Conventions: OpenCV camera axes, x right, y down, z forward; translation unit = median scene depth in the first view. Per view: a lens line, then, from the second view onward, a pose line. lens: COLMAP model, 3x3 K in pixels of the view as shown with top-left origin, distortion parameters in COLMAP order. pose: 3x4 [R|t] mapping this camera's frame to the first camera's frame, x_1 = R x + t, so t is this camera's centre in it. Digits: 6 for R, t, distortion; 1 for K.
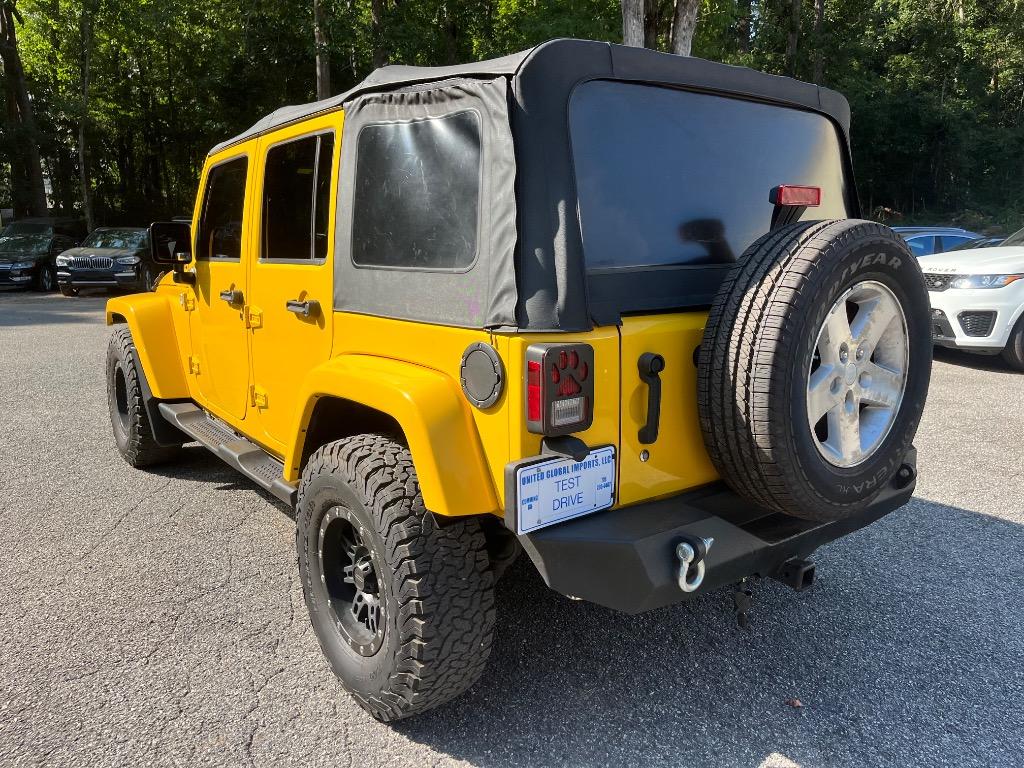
lens RADIAL K [[772.8, 0, 516.9], [0, 772.8, 388.4], [0, 0, 1]] dist [0.071129, -0.098650]
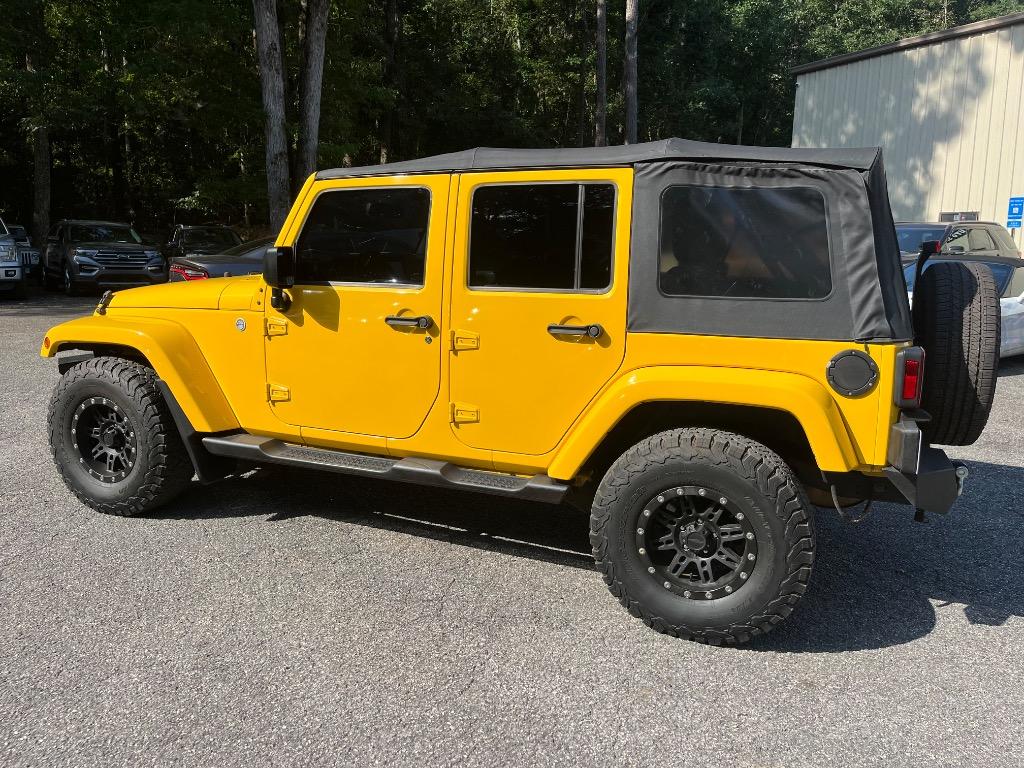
lens RADIAL K [[772.8, 0, 517.7], [0, 772.8, 379.4], [0, 0, 1]] dist [0.071129, -0.098650]
pose [[0.860873, -0.079508, 0.502569, -1.206833], [0.080680, 0.996550, 0.019456, -0.076080], [-0.502382, 0.023798, 0.864318, 0.045772]]
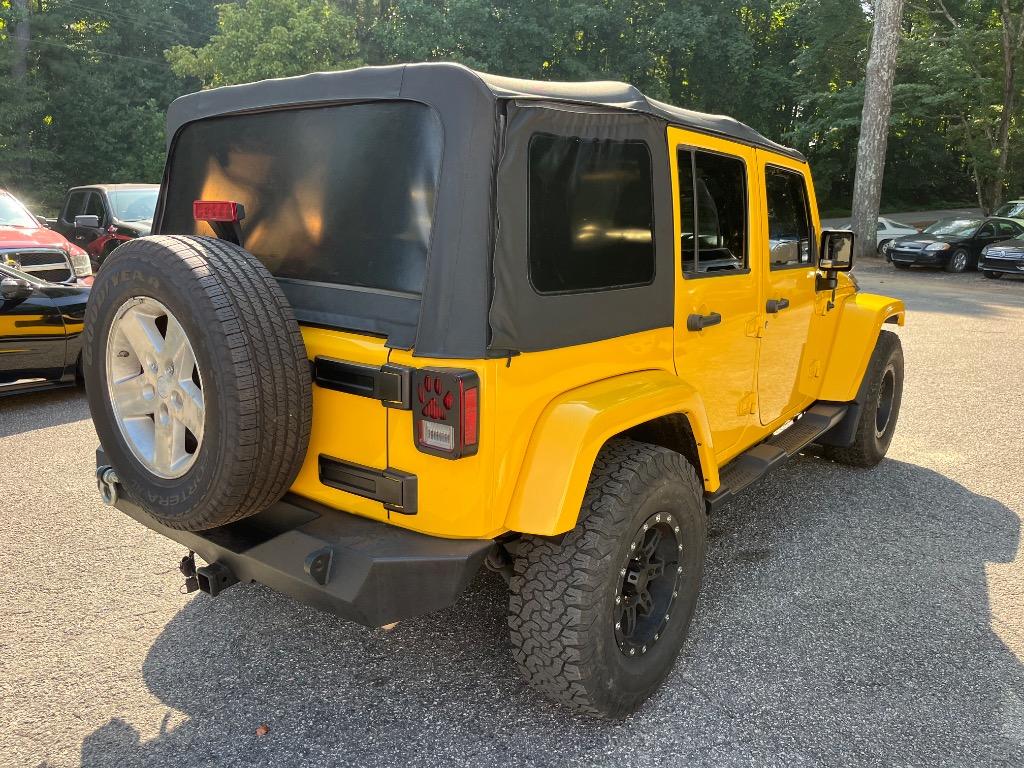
lens RADIAL K [[772.8, 0, 511.8], [0, 772.8, 387.8], [0, 0, 1]] dist [0.071129, -0.098650]
pose [[0.254991, 0.215429, -0.942640, 1.460772], [-0.200362, 0.965479, 0.166449, -0.269860], [0.945957, 0.146426, 0.289352, 1.104199]]
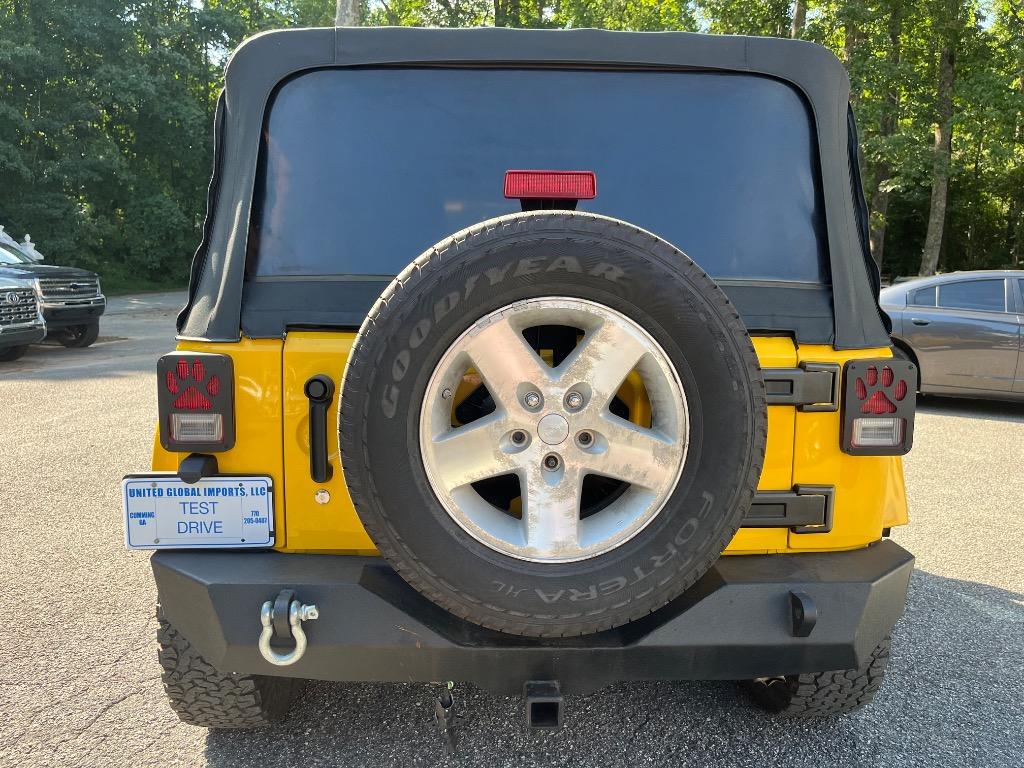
lens RADIAL K [[772.8, 0, 513.1], [0, 772.8, 387.7], [0, 0, 1]] dist [0.071129, -0.098650]
pose [[0.810136, 0.080514, -0.580687, 0.778684], [-0.119094, 0.992473, -0.028542, -0.030461], [0.574018, 0.092279, 0.813626, 0.398102]]
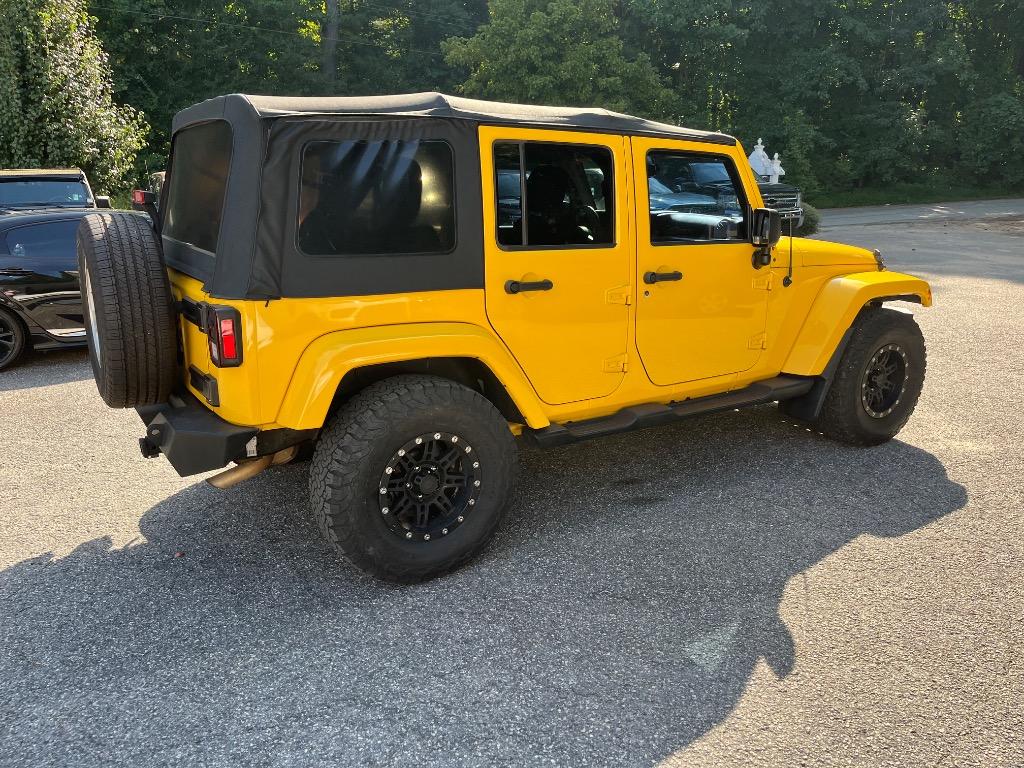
lens RADIAL K [[772.8, 0, 522.1], [0, 772.8, 387.0], [0, 0, 1]] dist [0.071129, -0.098650]
pose [[-0.082121, 0.250379, -0.964659, 1.853132], [-0.195369, 0.945104, 0.261935, -0.439858], [0.977286, 0.209975, -0.028696, 1.842930]]
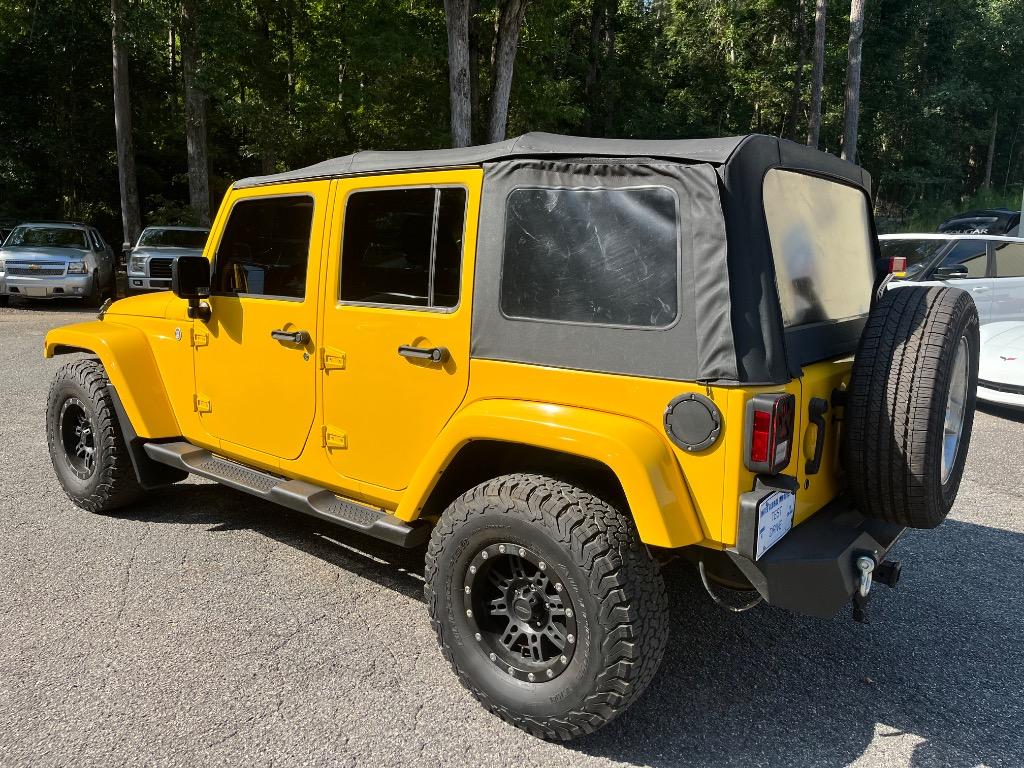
lens RADIAL K [[772.8, 0, 513.8], [0, 772.8, 388.7], [0, 0, 1]] dist [0.071129, -0.098650]
pose [[0.967656, -0.022243, 0.251292, -0.535866], [0.024808, 0.999667, -0.007042, -0.058694], [-0.251052, 0.013048, 0.967886, -0.038116]]
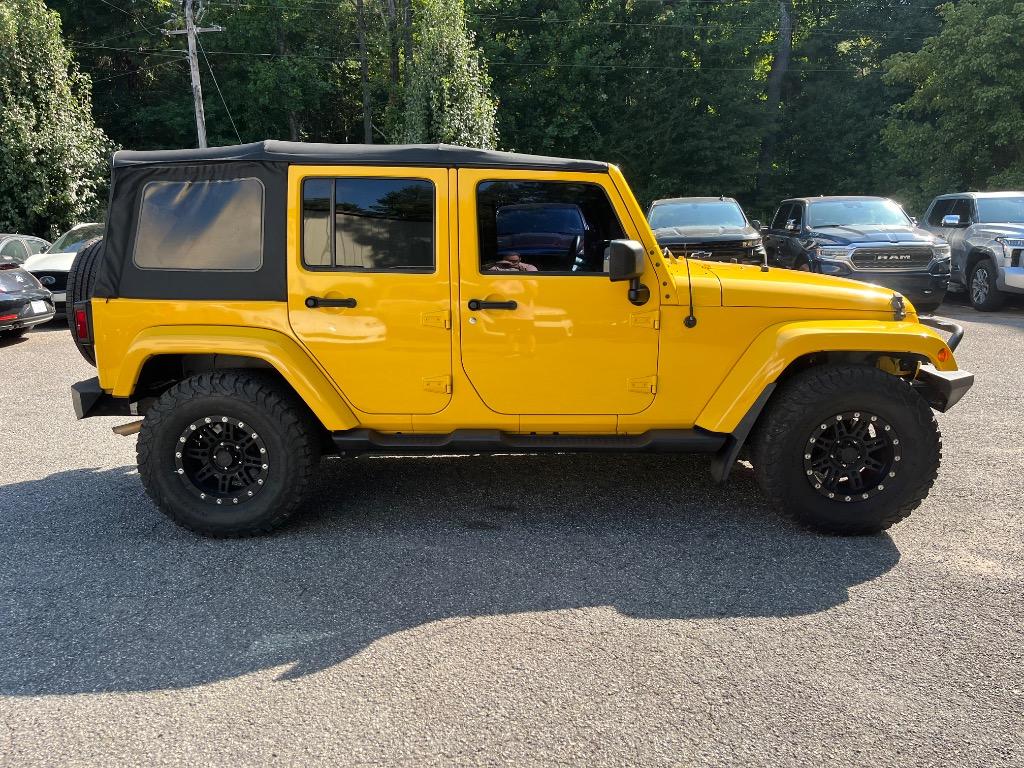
lens RADIAL K [[772.8, 0, 514.8], [0, 772.8, 386.1], [0, 0, 1]] dist [0.071129, -0.098650]
pose [[-0.623550, 0.169771, -0.763127, 1.415956], [-0.149204, 0.932351, 0.329332, -0.695093], [0.767414, 0.319216, -0.556037, 3.137647]]
